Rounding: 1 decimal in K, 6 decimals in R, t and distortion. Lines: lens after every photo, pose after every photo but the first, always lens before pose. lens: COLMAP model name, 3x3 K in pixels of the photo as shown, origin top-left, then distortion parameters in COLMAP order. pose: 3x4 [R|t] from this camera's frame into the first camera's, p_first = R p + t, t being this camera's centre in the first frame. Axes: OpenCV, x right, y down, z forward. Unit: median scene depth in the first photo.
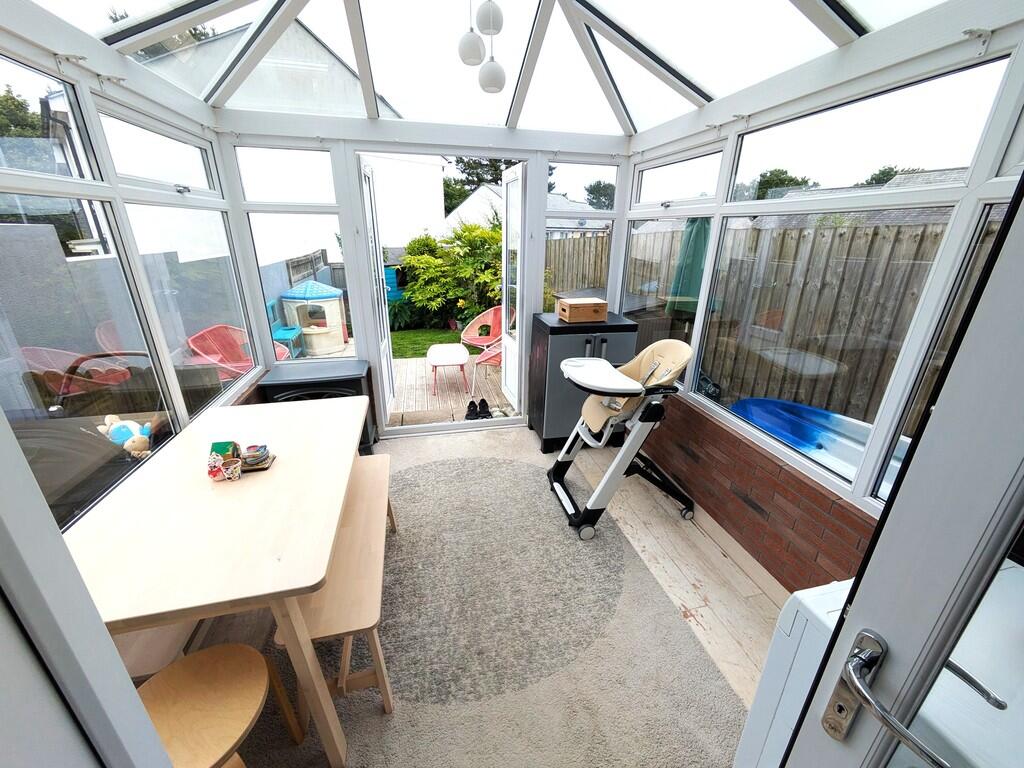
lens RADIAL K [[405.7, 0, 512.2], [0, 405.7, 383.5], [0, 0, 1]] dist [0.002846, -0.000495]
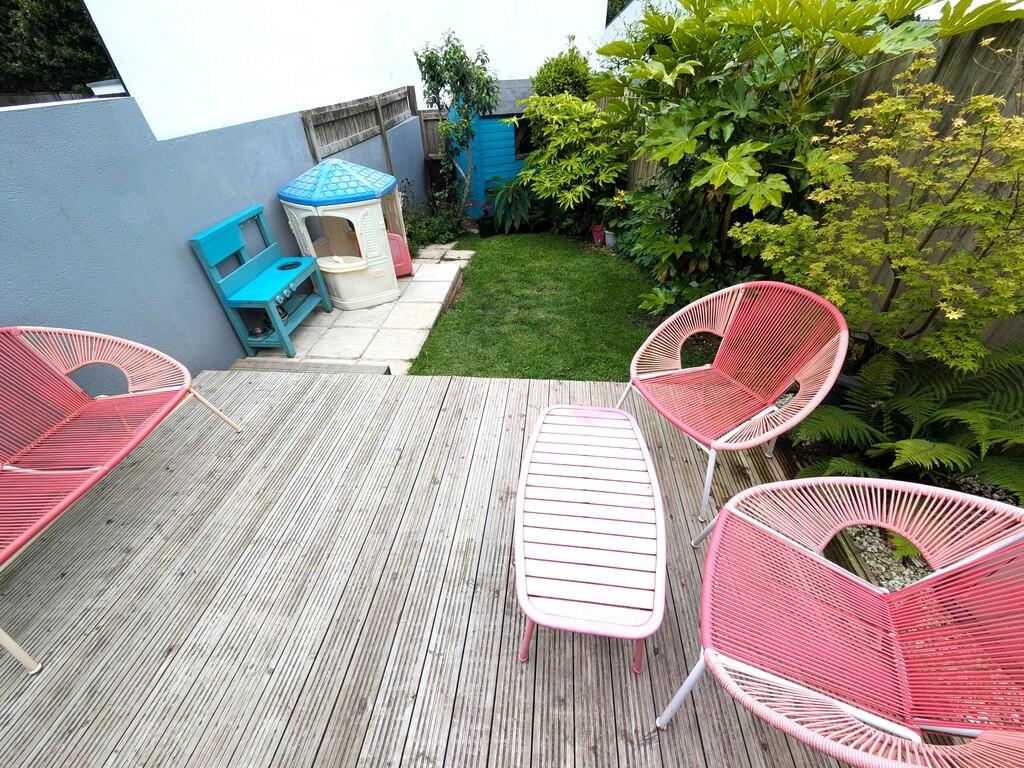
lens RADIAL K [[405.7, 0, 511.9], [0, 405.7, 383.8], [0, 0, 1]] dist [0.002846, -0.000495]
pose [[0.949963, 0.166981, -0.263984, -0.078264], [-0.076717, 0.943959, 0.321023, -0.126250], [0.302795, -0.284708, 0.909536, 0.396157]]
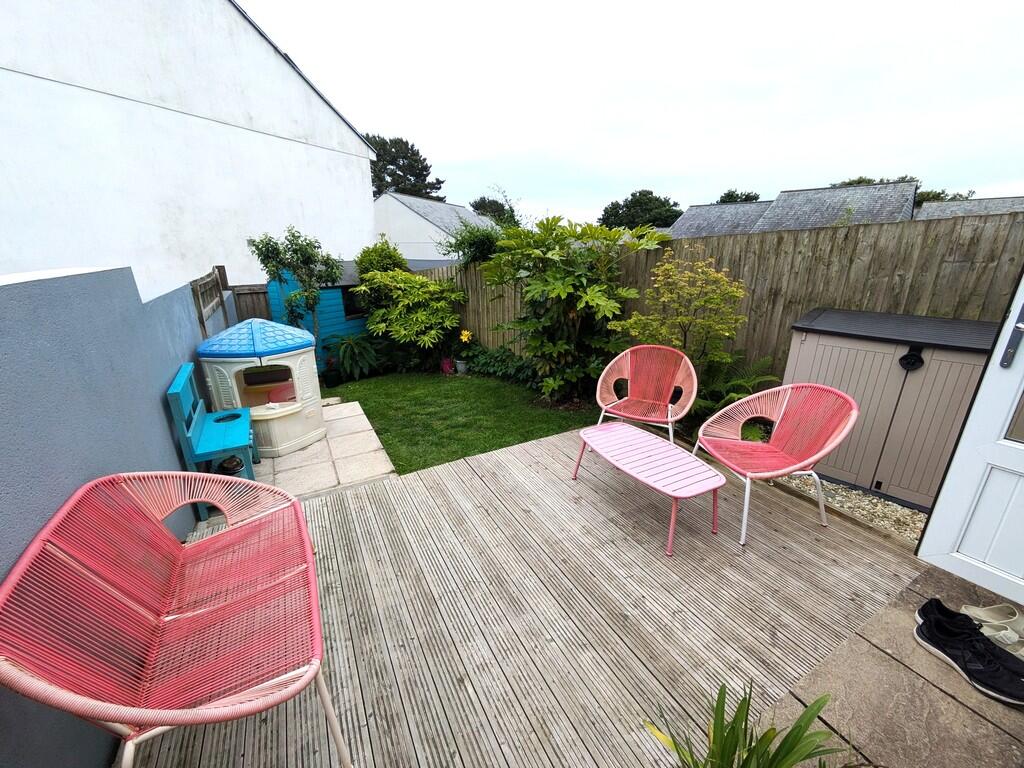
lens RADIAL K [[405.7, 0, 516.7], [0, 405.7, 385.3], [0, 0, 1]] dist [0.002846, -0.000495]
pose [[0.958781, -0.100612, 0.265738, -0.234571], [0.109292, 0.993846, -0.018040, -0.088182], [-0.262288, 0.046339, 0.963876, 0.294641]]
